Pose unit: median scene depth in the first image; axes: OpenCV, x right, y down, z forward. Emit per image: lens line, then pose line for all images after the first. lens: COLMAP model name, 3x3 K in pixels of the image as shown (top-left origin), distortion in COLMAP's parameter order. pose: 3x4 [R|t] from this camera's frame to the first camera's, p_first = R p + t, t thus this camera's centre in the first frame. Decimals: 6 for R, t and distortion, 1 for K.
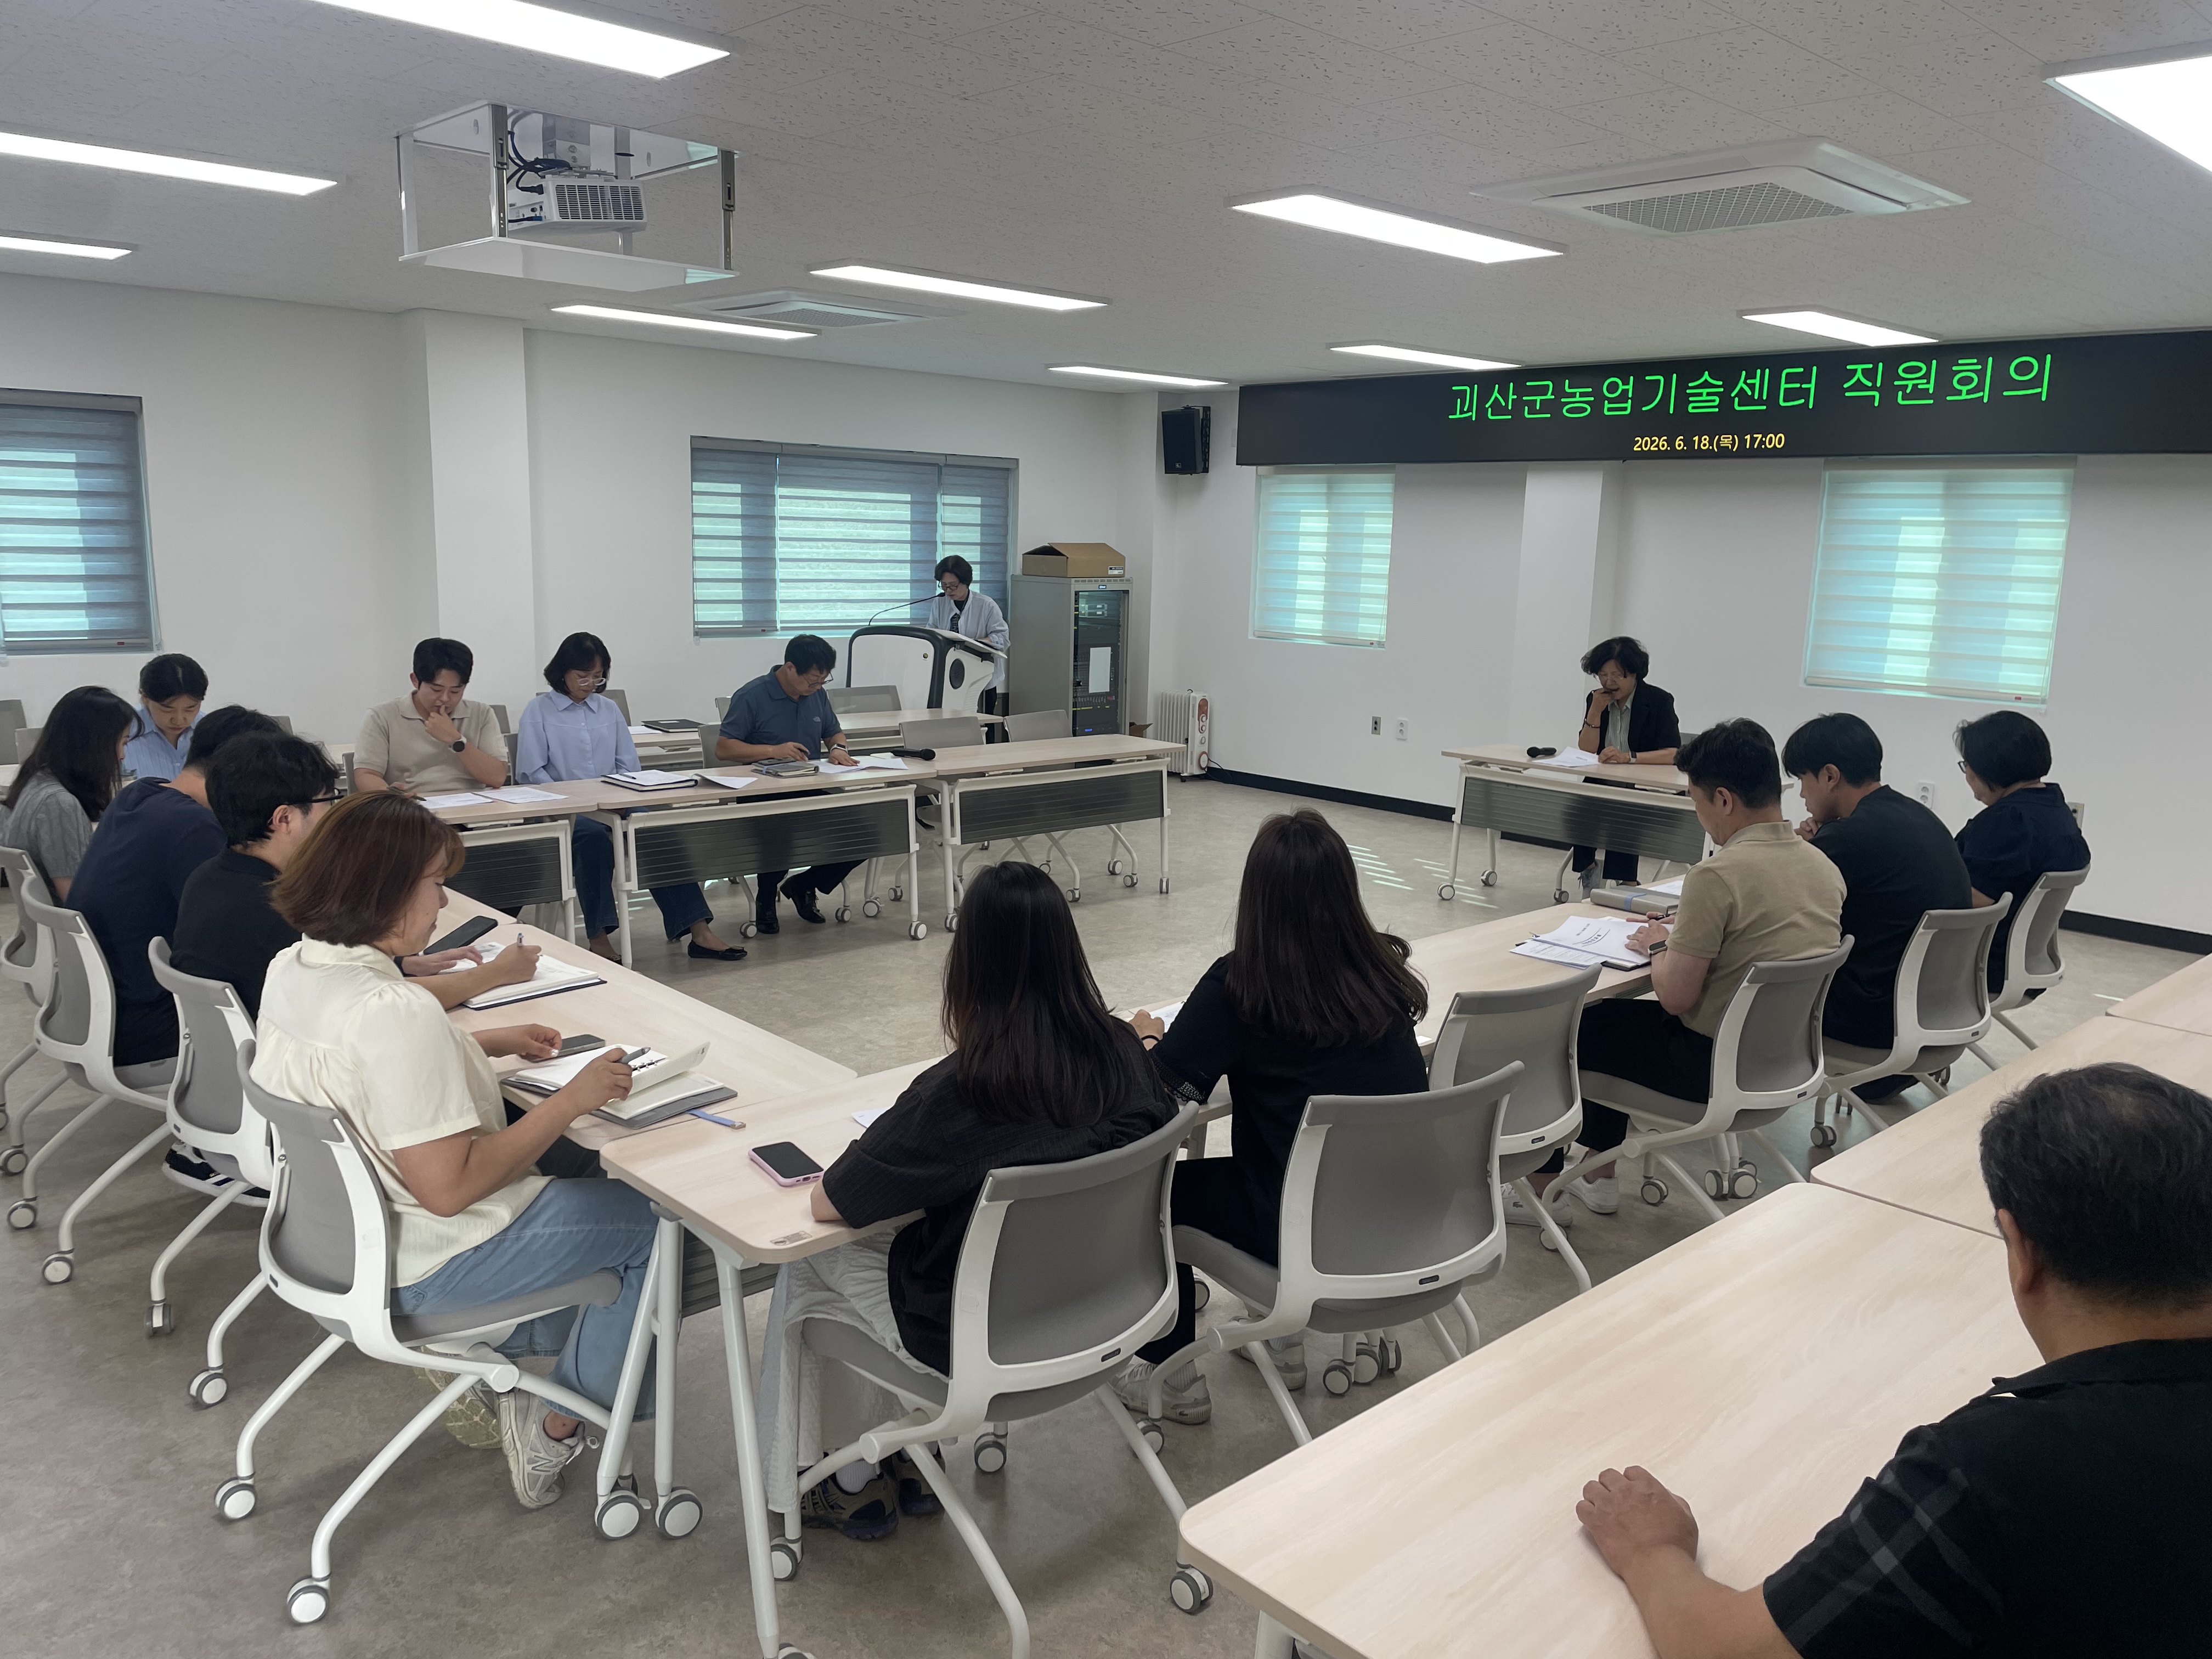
lens RADIAL K [[1665.1, 0, 1113.8], [0, 1665.1, 821.2], [0, 0, 1]] dist [0.008339, -0.001836]
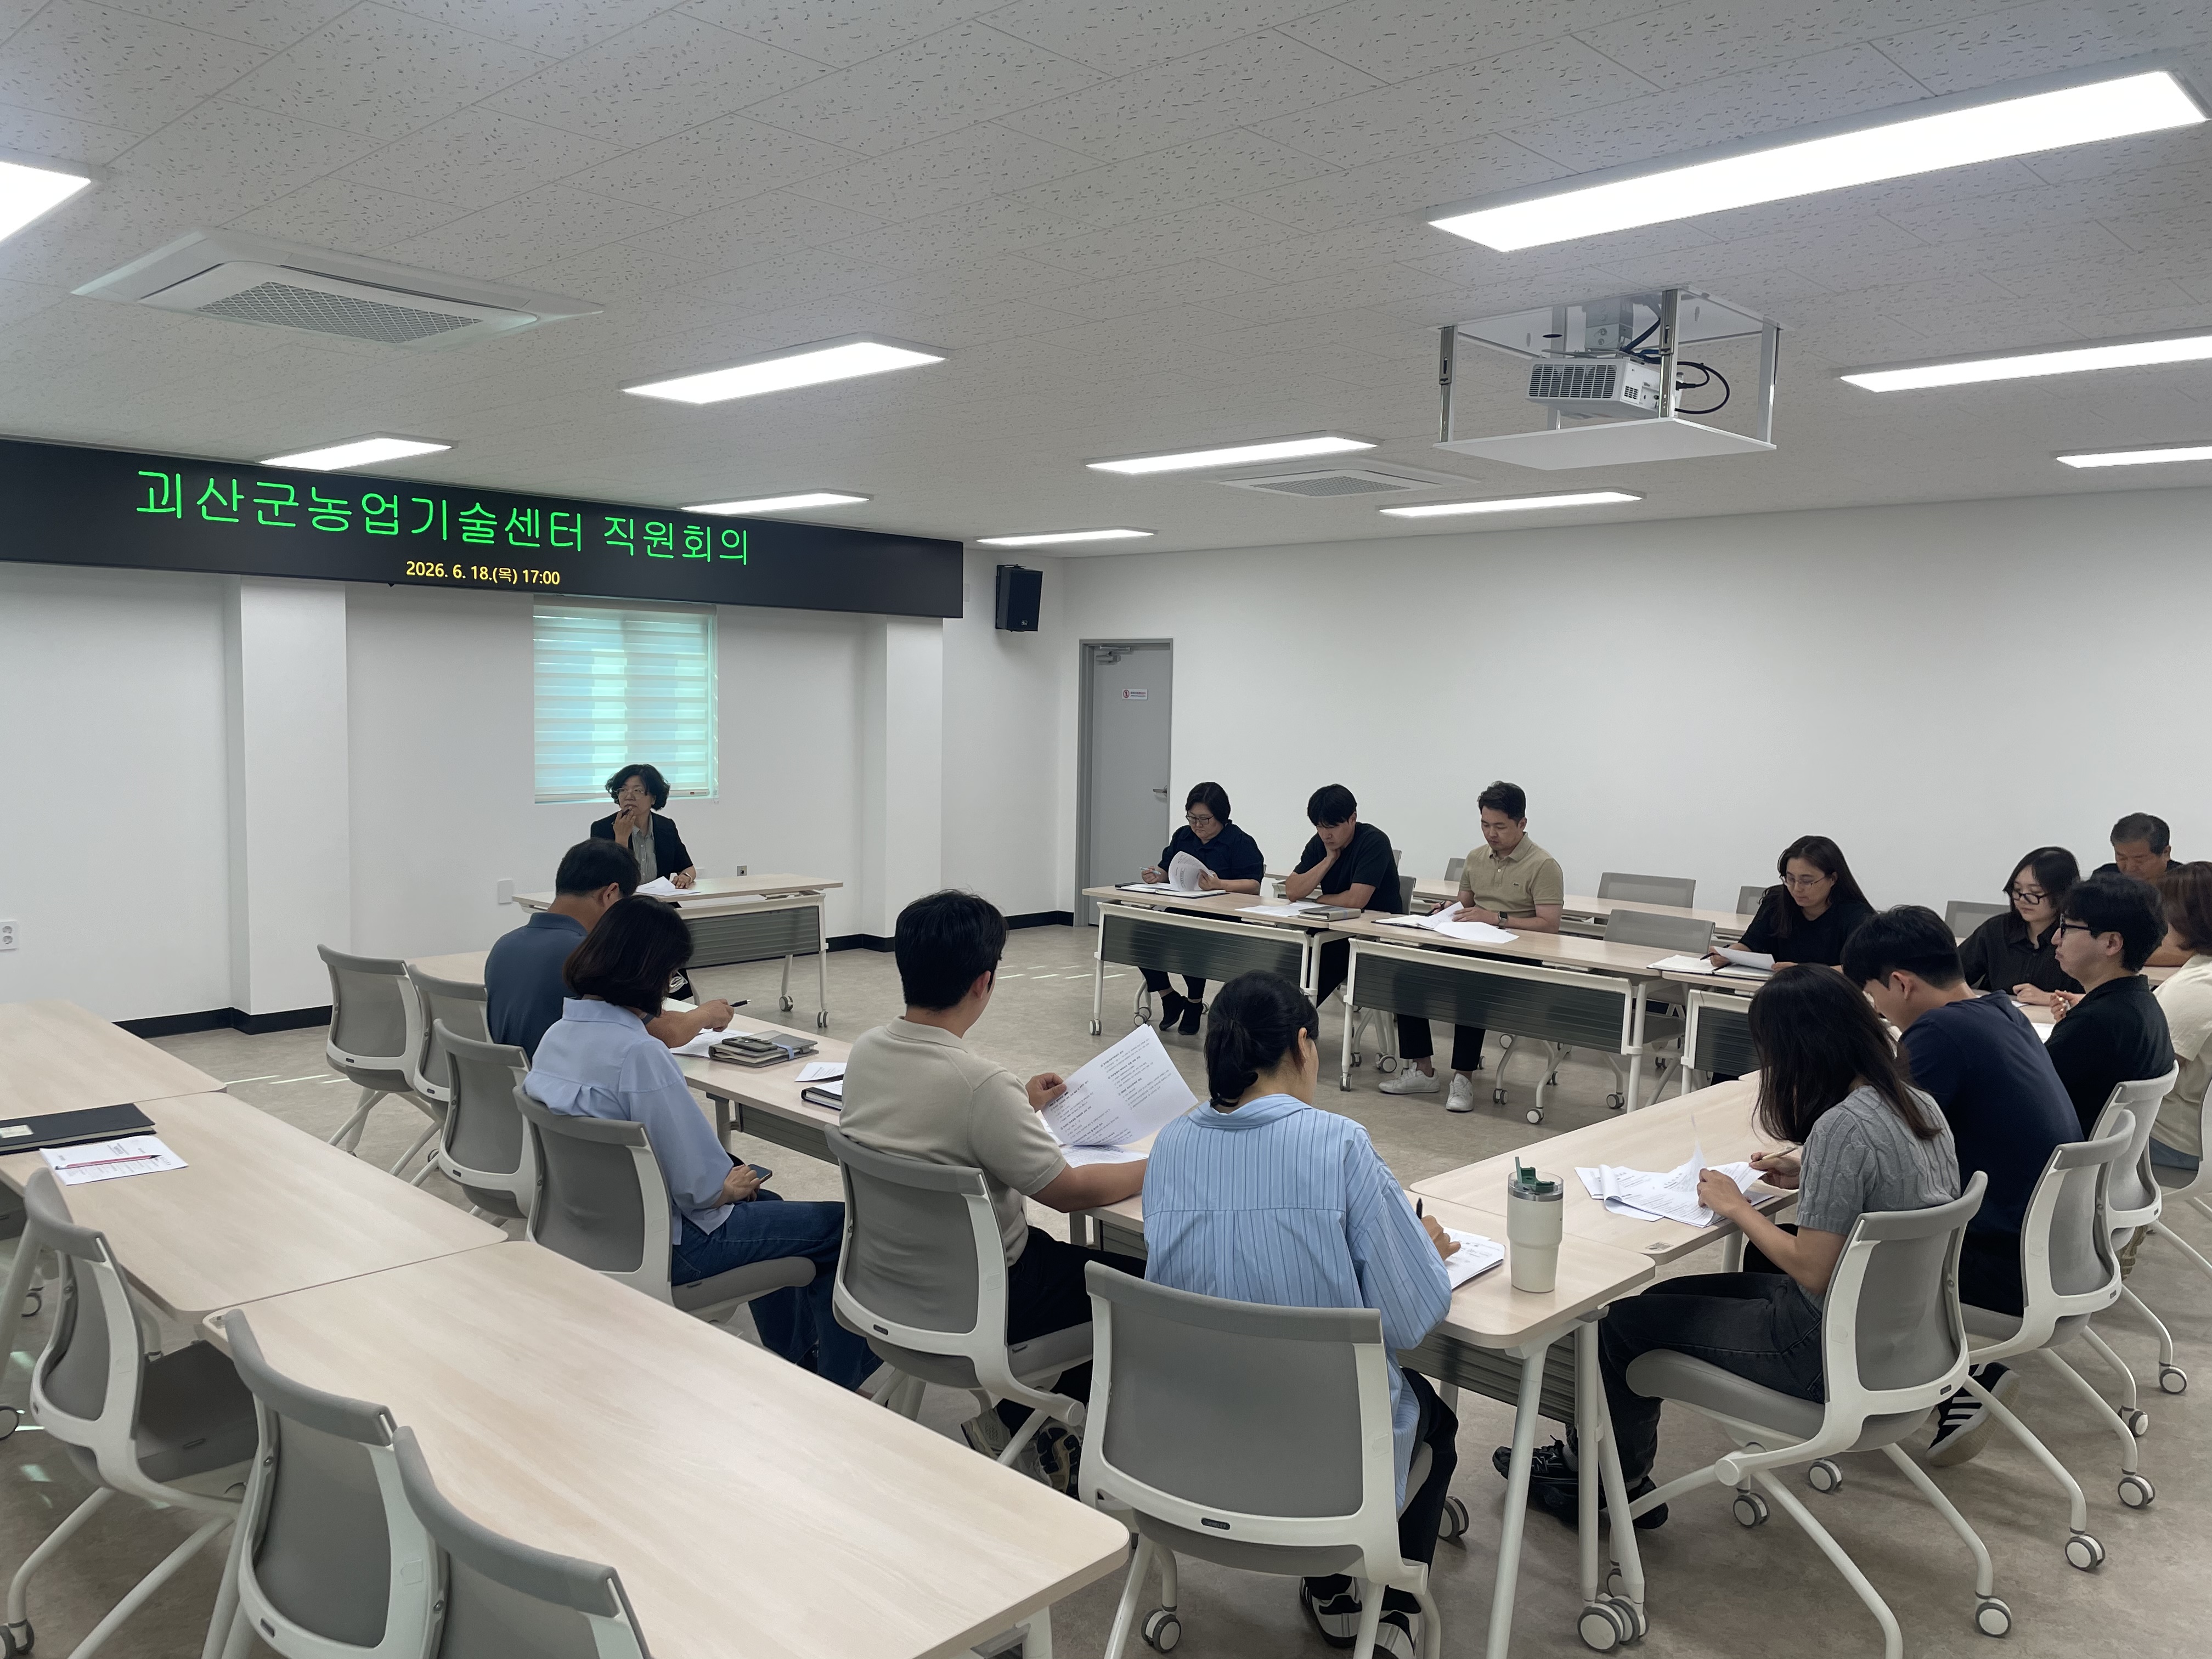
lens RADIAL K [[1665.1, 0, 1113.8], [0, 1665.1, 838.8], [0, 0, 1]] dist [0.008339, -0.001836]
pose [[-0.063876, -0.116775, 0.991102, -0.693929], [0.149481, 0.980806, 0.125196, -0.143014], [-0.986699, 0.156148, -0.045194, 0.713718]]
